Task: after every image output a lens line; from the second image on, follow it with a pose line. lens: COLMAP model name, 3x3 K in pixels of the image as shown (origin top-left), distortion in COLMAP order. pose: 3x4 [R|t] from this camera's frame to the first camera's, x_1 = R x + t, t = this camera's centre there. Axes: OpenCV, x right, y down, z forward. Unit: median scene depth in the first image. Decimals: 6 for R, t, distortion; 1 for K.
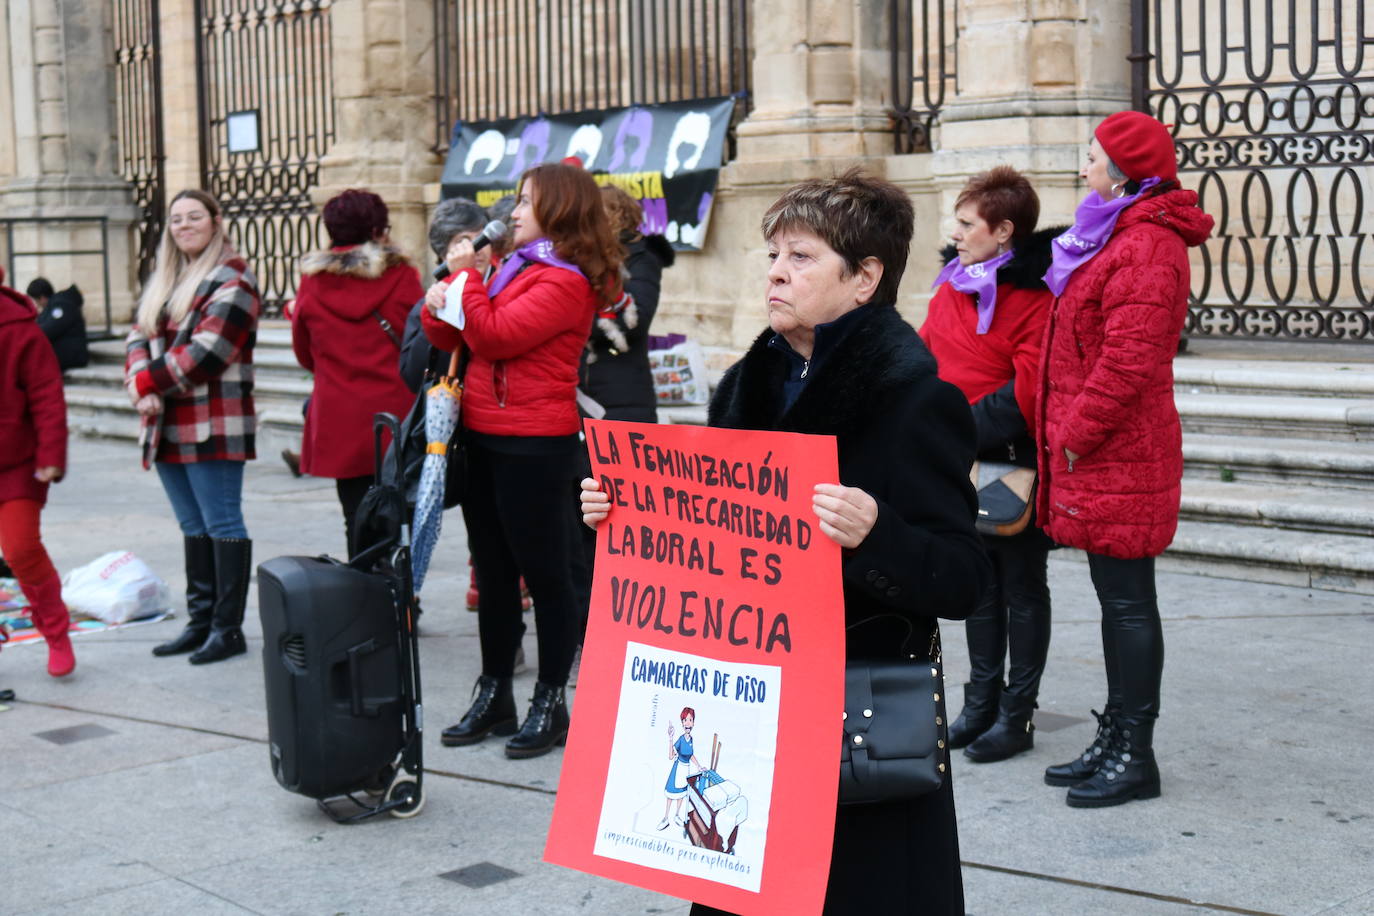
lens RADIAL K [[2314.0, 0, 687.0], [0, 2314.0, 458.0], [0, 0, 1]] dist [-0.050806, 0.093589]
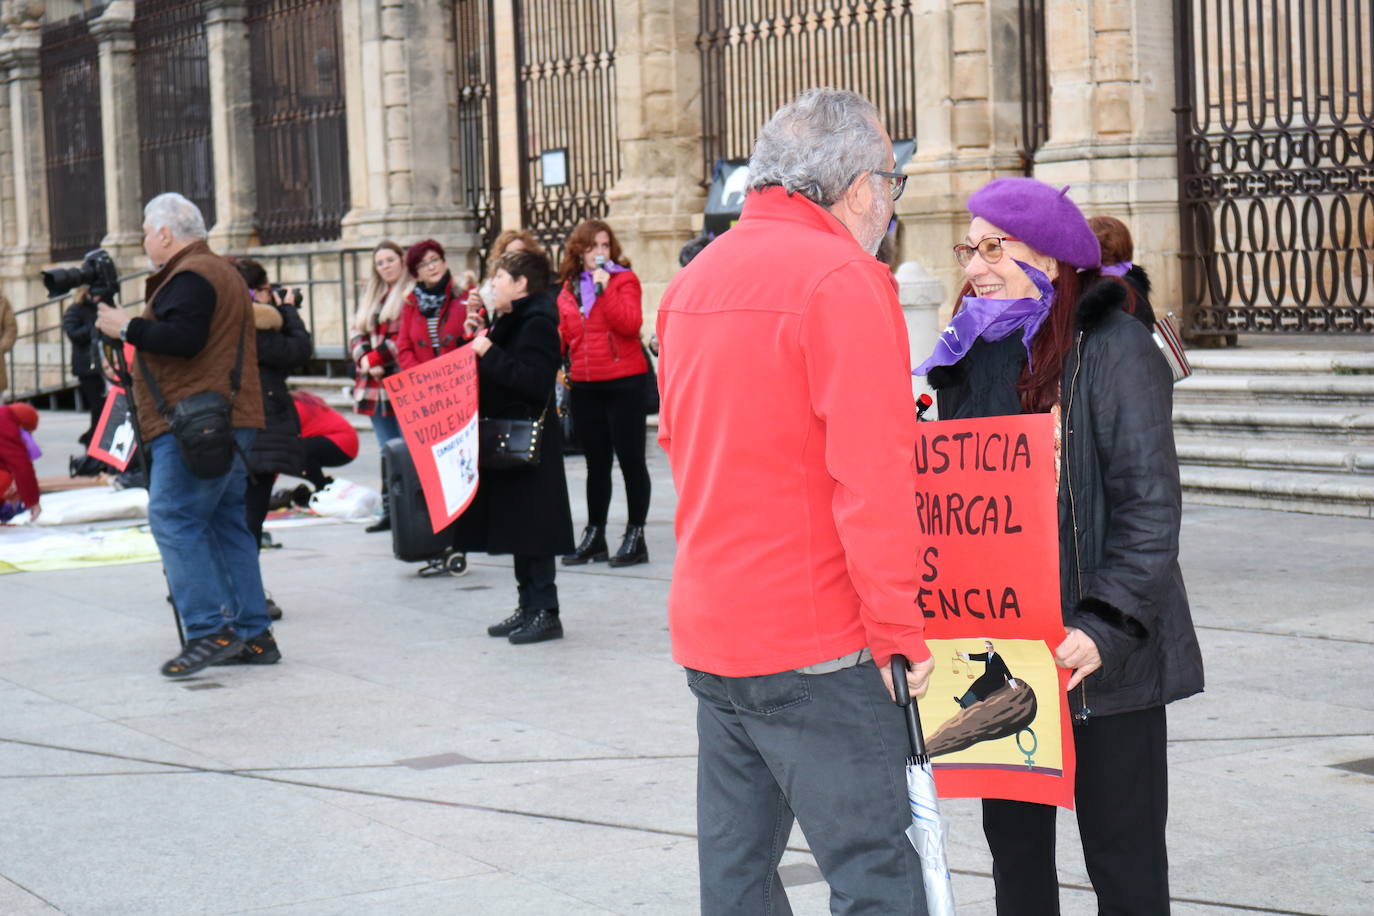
lens RADIAL K [[3072.8, 0, 687.0], [0, 3072.8, 458.0], [0, 0, 1]] dist [0.023541, 0.075787]
pose [[0.977559, -0.005204, -0.210599, 0.203885], [-0.000222, 0.999669, -0.025737, 0.041459], [0.210663, 0.025206, 0.977234, -0.486048]]
